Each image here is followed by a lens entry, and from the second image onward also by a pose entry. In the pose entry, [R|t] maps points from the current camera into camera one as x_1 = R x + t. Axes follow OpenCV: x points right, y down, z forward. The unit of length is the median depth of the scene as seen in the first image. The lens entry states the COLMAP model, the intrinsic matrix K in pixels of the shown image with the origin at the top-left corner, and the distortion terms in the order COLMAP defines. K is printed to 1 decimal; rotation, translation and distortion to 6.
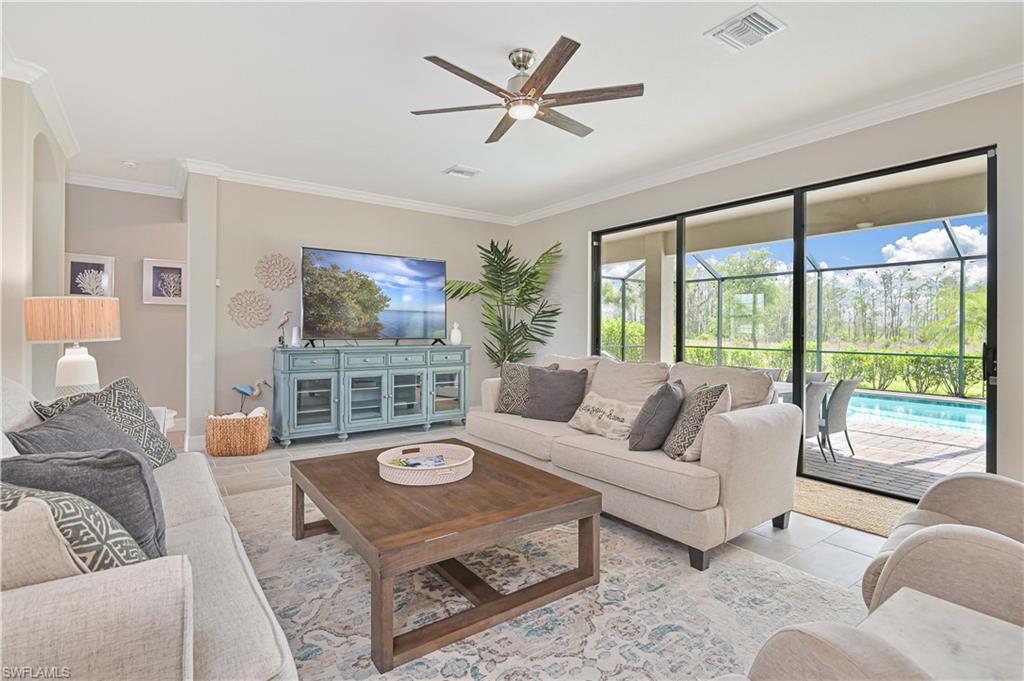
lens RADIAL K [[491.8, 0, 509.0], [0, 491.8, 330.4], [0, 0, 1]] dist [-0.006192, 0.001944]
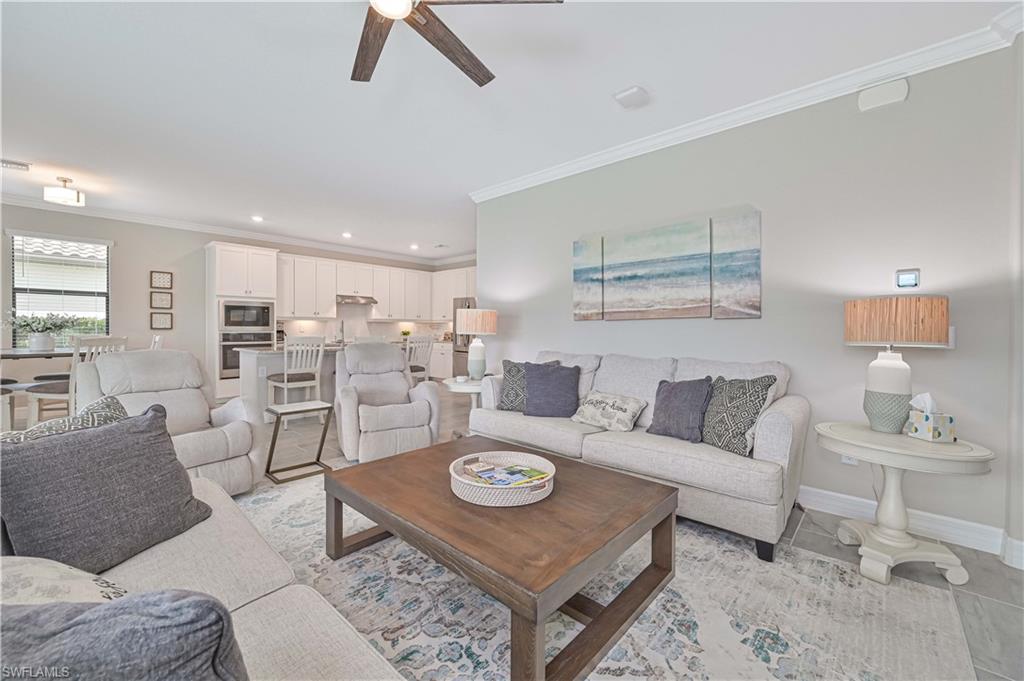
lens RADIAL K [[414.1, 0, 526.1], [0, 414.1, 329.5], [0, 0, 1]] dist [-0.007884, 0.000171]
pose [[-0.971168, -0.012454, -0.238070, -0.011102], [-0.013137, 0.999913, 0.001282, 0.000246], [0.238033, 0.004372, -0.971247, 0.801505]]
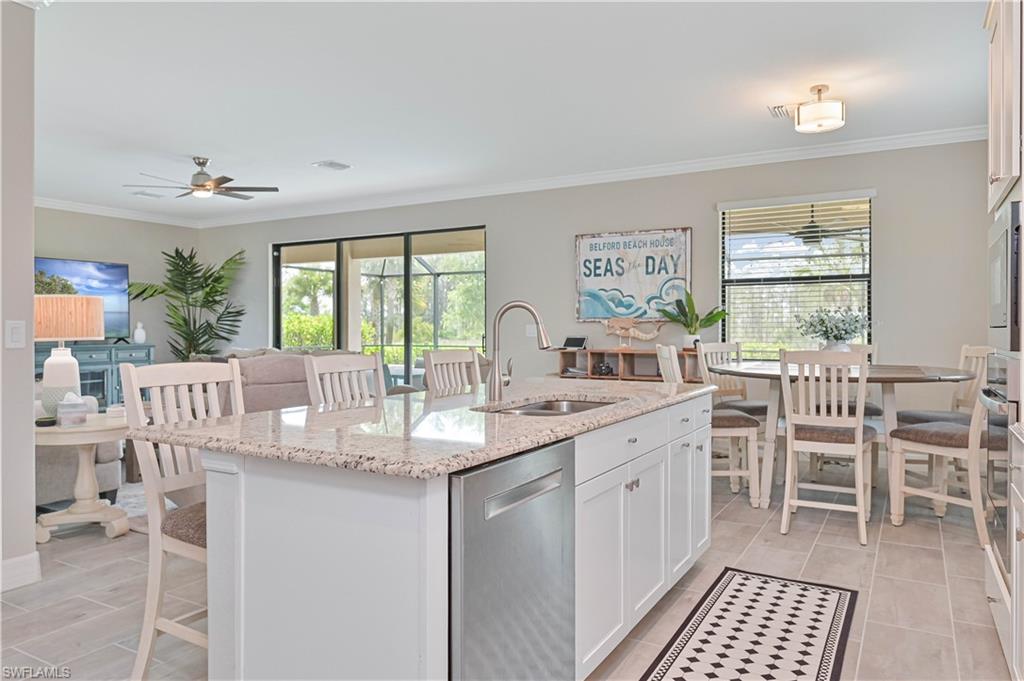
lens RADIAL K [[694.3, 0, 514.0], [0, 694.3, 332.0], [0, 0, 1]] dist [-0.006624, -0.001770]
pose [[0.907650, -0.009587, 0.419619, -0.001967], [0.007537, 0.999950, 0.006543, 0.001200], [-0.419661, -0.002776, 0.907677, -0.717082]]
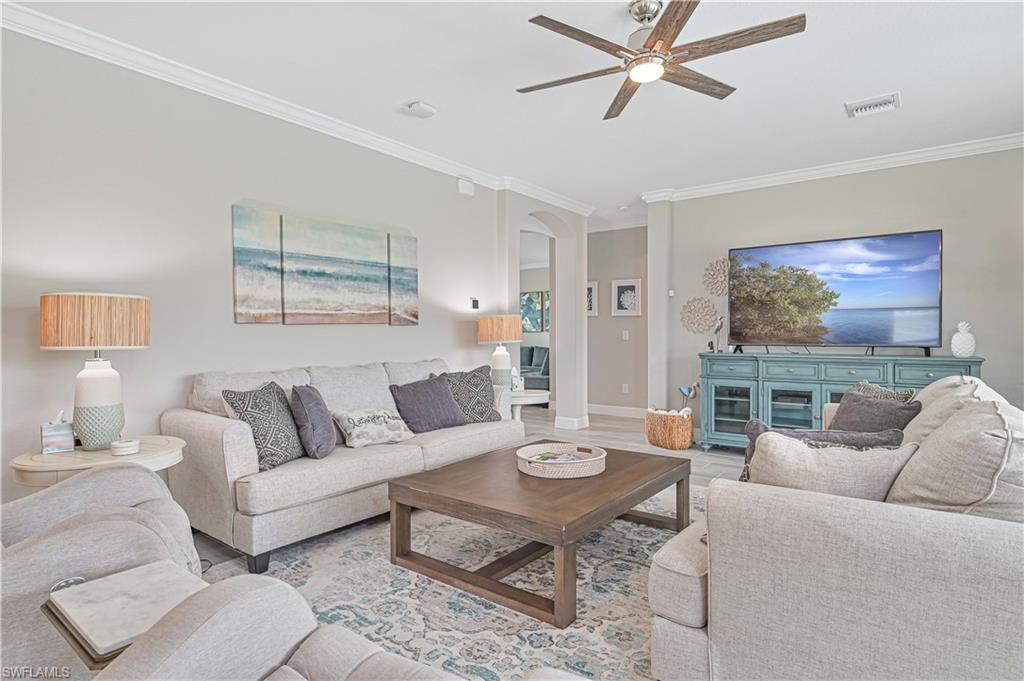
lens RADIAL K [[531.3, 0, 513.7], [0, 531.3, 336.4], [0, 0, 1]] dist [0.006314, 0.000290]
pose [[0.300938, -0.000999, -0.953643, 0.416070], [0.002558, 0.999997, -0.000241, 0.000849], [0.953640, -0.002367, 0.300939, 0.254507]]
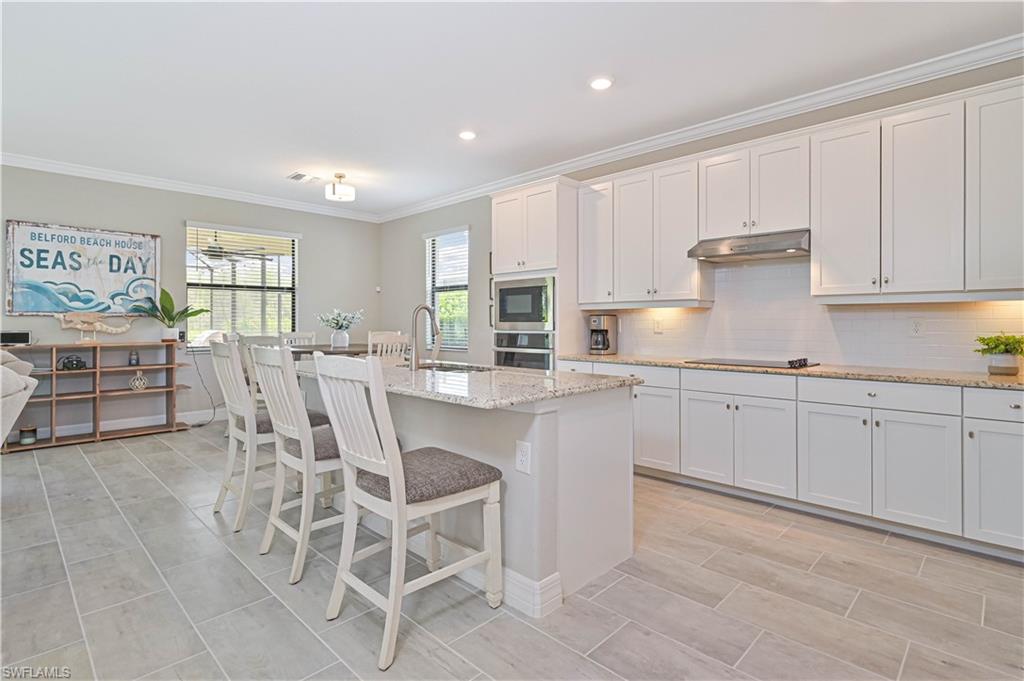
lens RADIAL K [[491.8, 0, 506.0], [0, 491.8, 320.1], [0, 0, 1]] dist [-0.006192, 0.001944]
pose [[-0.186546, -0.006282, 0.982426, -0.307214], [0.000390, 0.999979, 0.006469, -0.005256], [-0.982446, 0.001590, -0.186540, -0.281173]]
